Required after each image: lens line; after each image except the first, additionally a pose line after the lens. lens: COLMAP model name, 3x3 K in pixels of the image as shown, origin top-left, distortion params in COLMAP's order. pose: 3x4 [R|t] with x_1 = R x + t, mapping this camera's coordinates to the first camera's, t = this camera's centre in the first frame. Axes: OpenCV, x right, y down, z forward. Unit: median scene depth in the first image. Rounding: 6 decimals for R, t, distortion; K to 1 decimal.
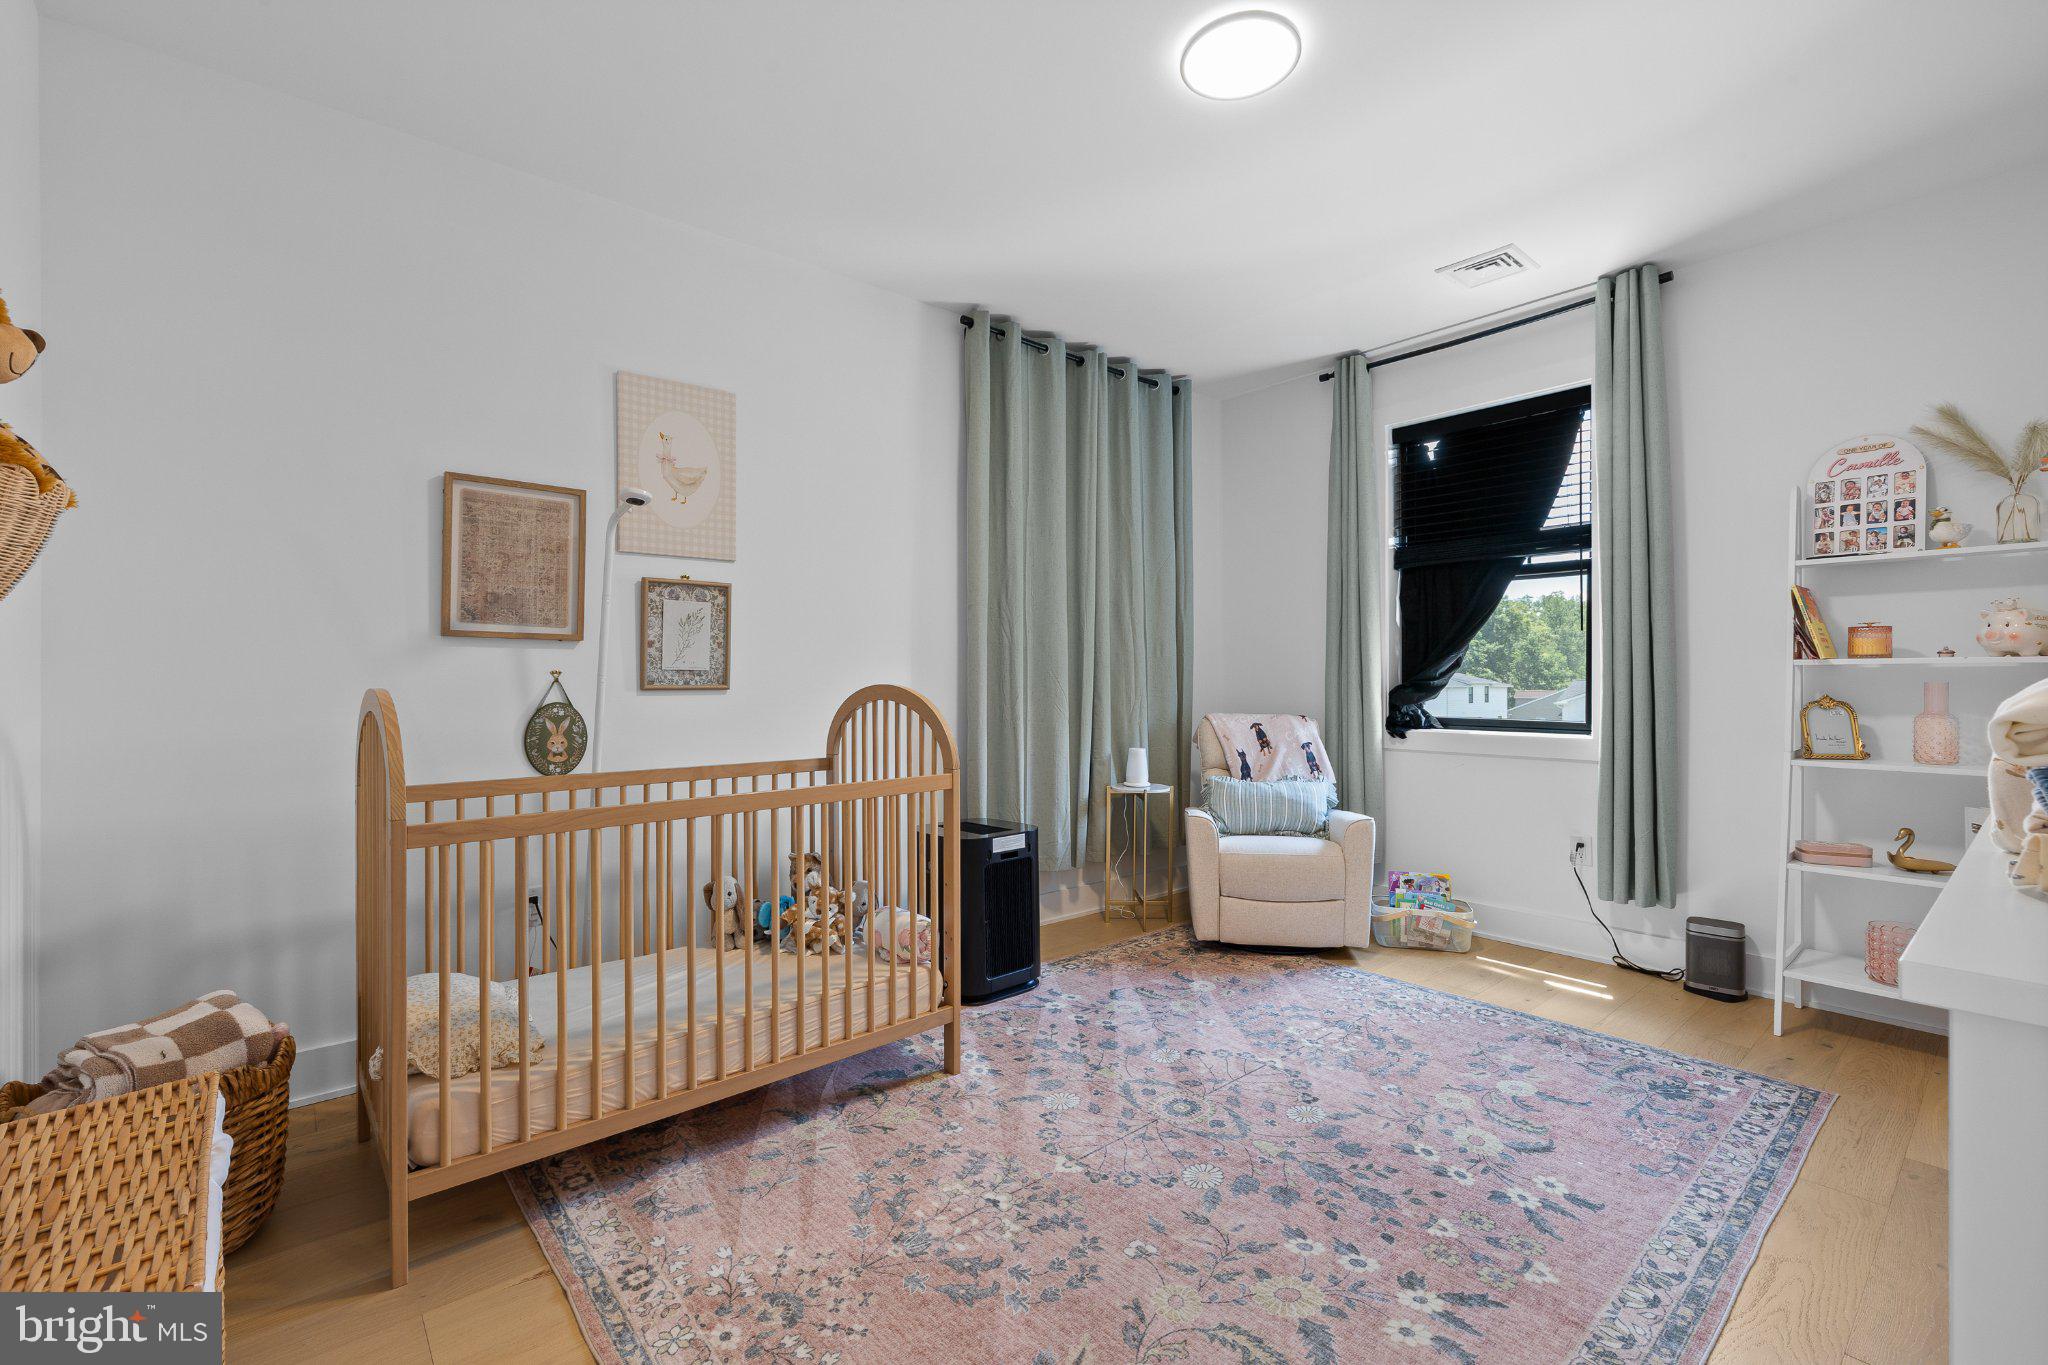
lens RADIAL K [[879.6, 0, 1025.4], [0, 879.6, 679.9], [0, 0, 1]] dist [0.000083, 0.000253]
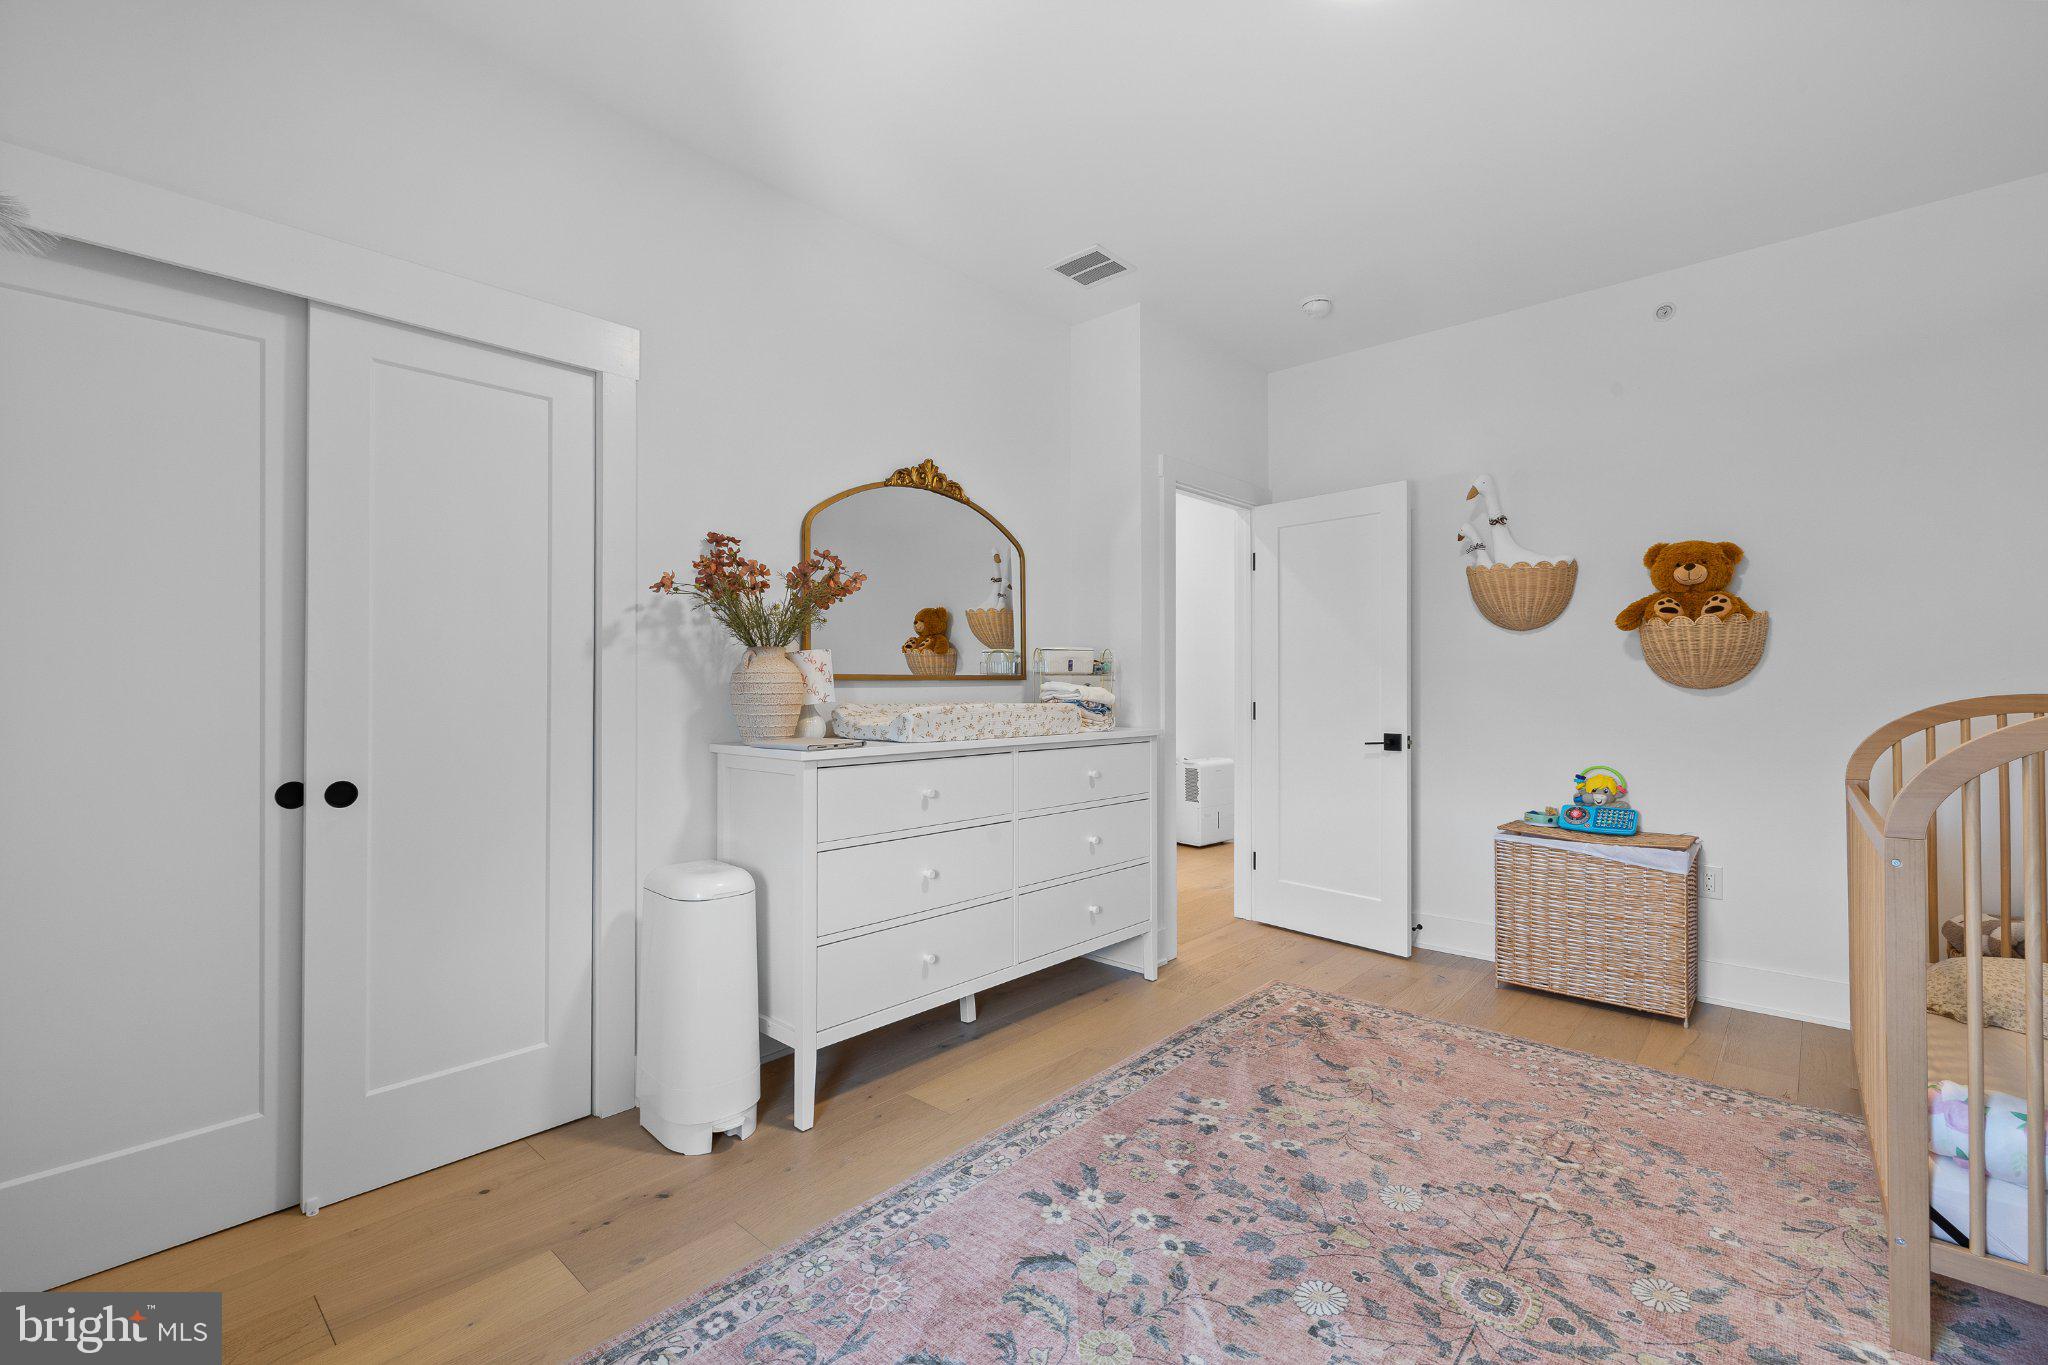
lens RADIAL K [[879.6, 0, 1021.9], [0, 879.6, 680.8], [0, 0, 1]] dist [0.000083, 0.000253]
pose [[-0.992207, 0.000967, -0.124594, 0.768743], [0.001668, 0.999983, -0.005518, -0.005251], [0.124587, -0.005683, -0.992192, 1.994328]]
